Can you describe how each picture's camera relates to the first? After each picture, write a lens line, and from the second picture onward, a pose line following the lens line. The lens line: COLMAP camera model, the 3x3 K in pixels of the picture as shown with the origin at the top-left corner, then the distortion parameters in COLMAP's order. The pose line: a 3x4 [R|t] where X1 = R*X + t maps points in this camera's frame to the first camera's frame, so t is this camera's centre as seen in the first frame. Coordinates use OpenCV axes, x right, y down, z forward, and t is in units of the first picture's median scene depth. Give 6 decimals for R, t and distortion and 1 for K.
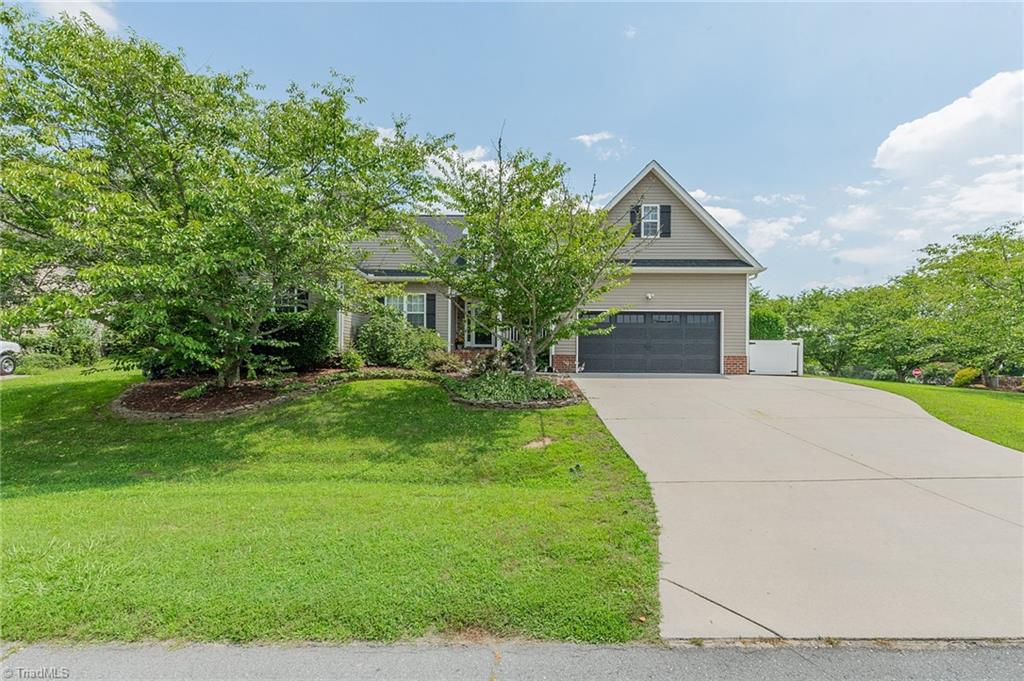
lens RADIAL K [[458.3, 0, 511.6], [0, 458.3, 344.0], [0, 0, 1]] dist [0.011121, -0.002932]
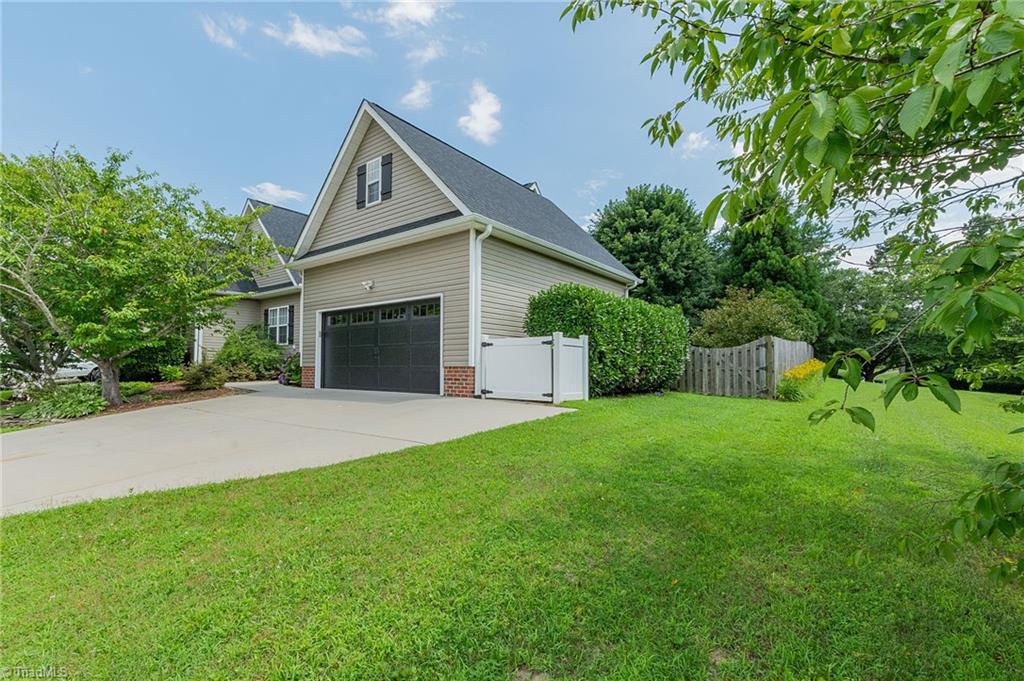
lens RADIAL K [[458.3, 0, 505.9], [0, 458.3, 341.8], [0, 0, 1]] dist [0.011121, -0.002932]
pose [[0.789891, -0.037392, -0.612107, 0.906448], [0.011325, 0.998859, -0.046404, 0.022823], [0.613143, 0.029722, 0.789412, 0.558981]]
